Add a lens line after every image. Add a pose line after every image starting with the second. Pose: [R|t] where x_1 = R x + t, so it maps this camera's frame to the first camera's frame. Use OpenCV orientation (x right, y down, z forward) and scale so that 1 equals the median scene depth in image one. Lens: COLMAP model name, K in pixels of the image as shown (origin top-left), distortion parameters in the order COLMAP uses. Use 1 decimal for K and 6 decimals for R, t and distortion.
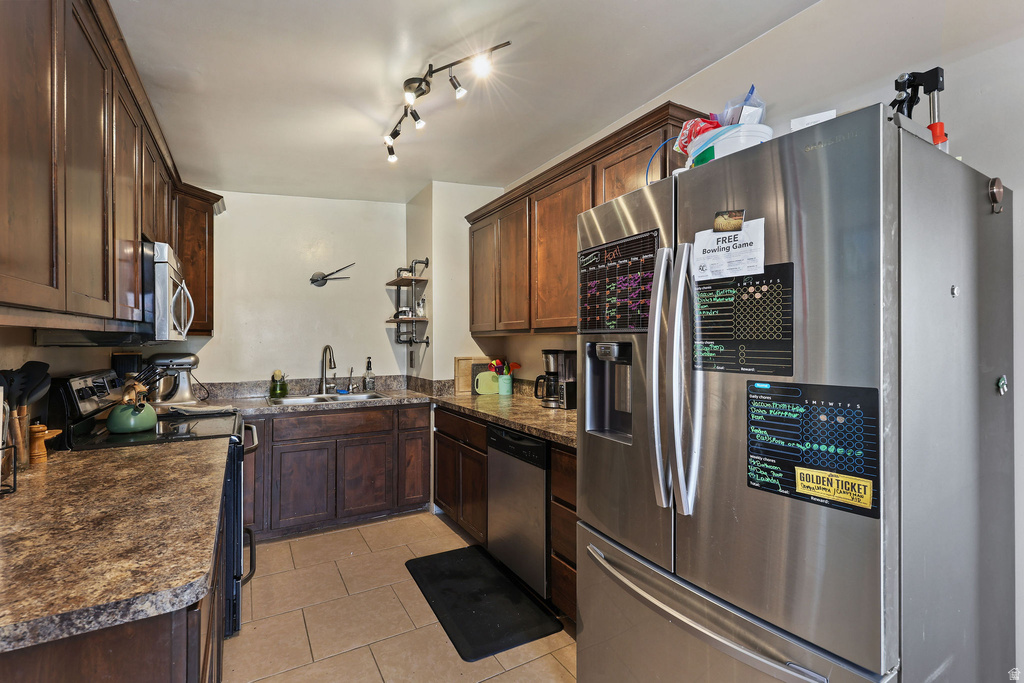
lens RADIAL K [[454.9, 0, 511.2], [0, 454.9, 340.4], [0, 0, 1]] dist [-0.000140, 0.000552]
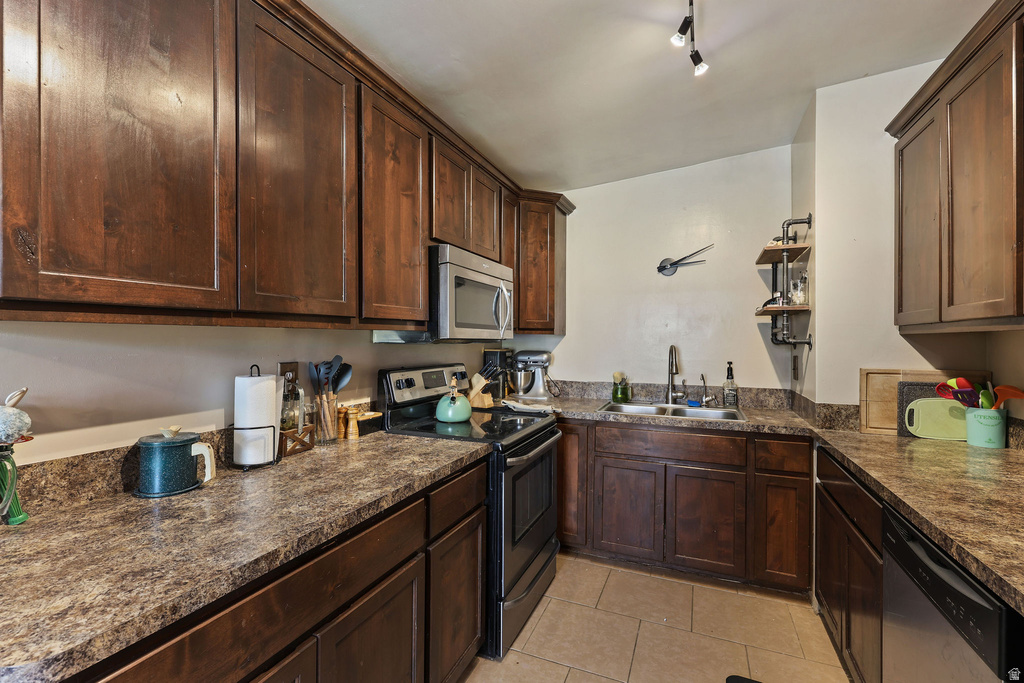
lens RADIAL K [[454.9, 0, 510.8], [0, 454.9, 339.8], [0, 0, 1]] dist [-0.000140, 0.000552]
pose [[0.597005, 0.005173, -0.802221, 0.084951], [-0.004736, 0.999985, 0.002925, -0.000602], [0.802224, 0.002053, 0.597020, 0.280030]]
